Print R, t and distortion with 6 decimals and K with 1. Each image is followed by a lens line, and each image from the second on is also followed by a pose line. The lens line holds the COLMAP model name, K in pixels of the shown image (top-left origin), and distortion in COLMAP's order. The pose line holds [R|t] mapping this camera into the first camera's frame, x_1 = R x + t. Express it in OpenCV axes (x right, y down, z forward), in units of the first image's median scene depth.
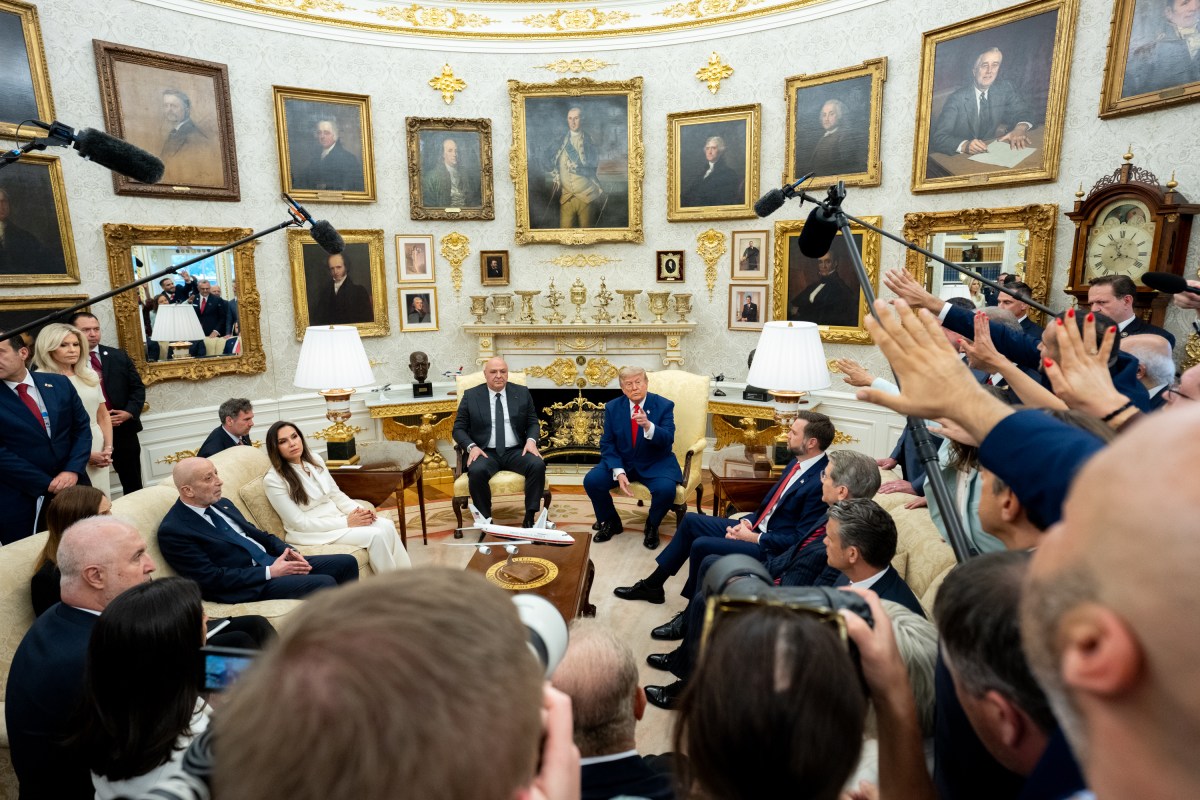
lens RADIAL K [[687.2, 0, 592.1], [0, 687.2, 398.8], [0, 0, 1]] dist [-0.052961, 0.039827]
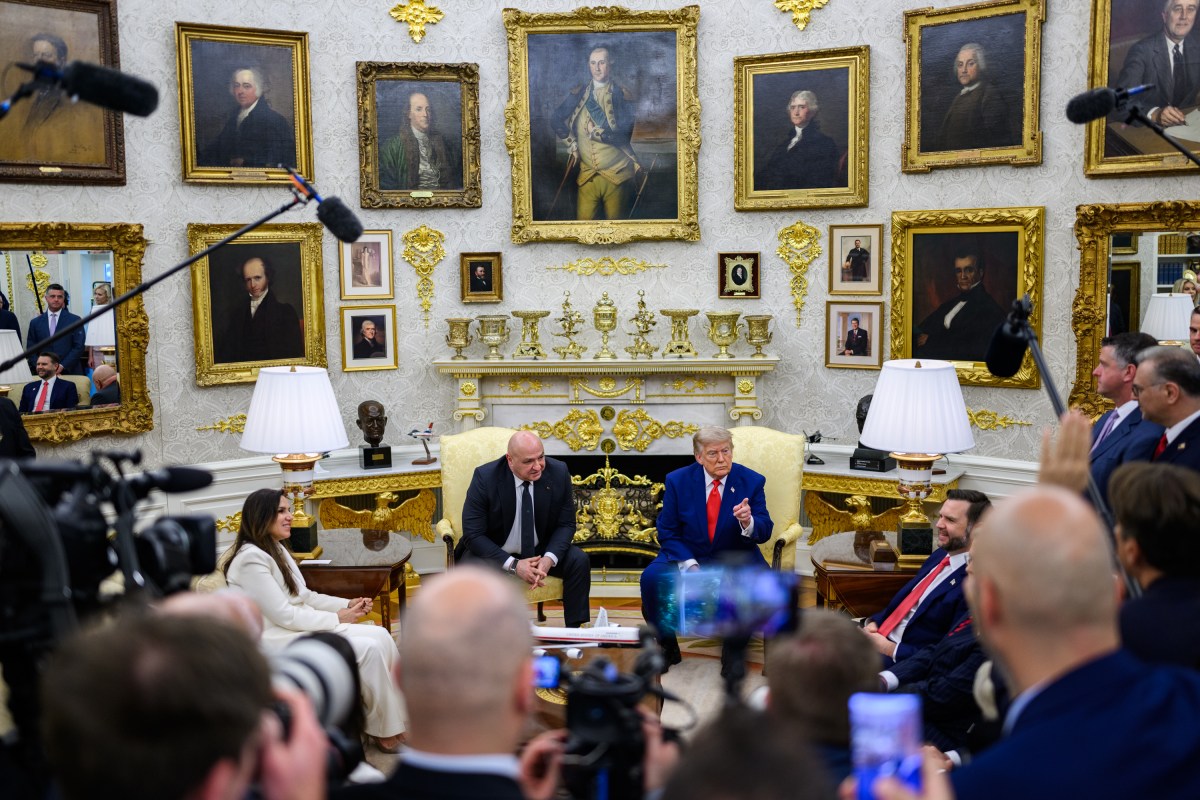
lens RADIAL K [[1241.3, 0, 565.3], [0, 1241.3, 393.4], [0, 0, 1]] dist [-0.000558, 0.000000]
pose [[0.999967, -0.002951, 0.007535, -0.073321], [0.003470, 0.997557, -0.069766, 0.010991], [-0.007311, 0.069790, 0.997535, -0.240423]]
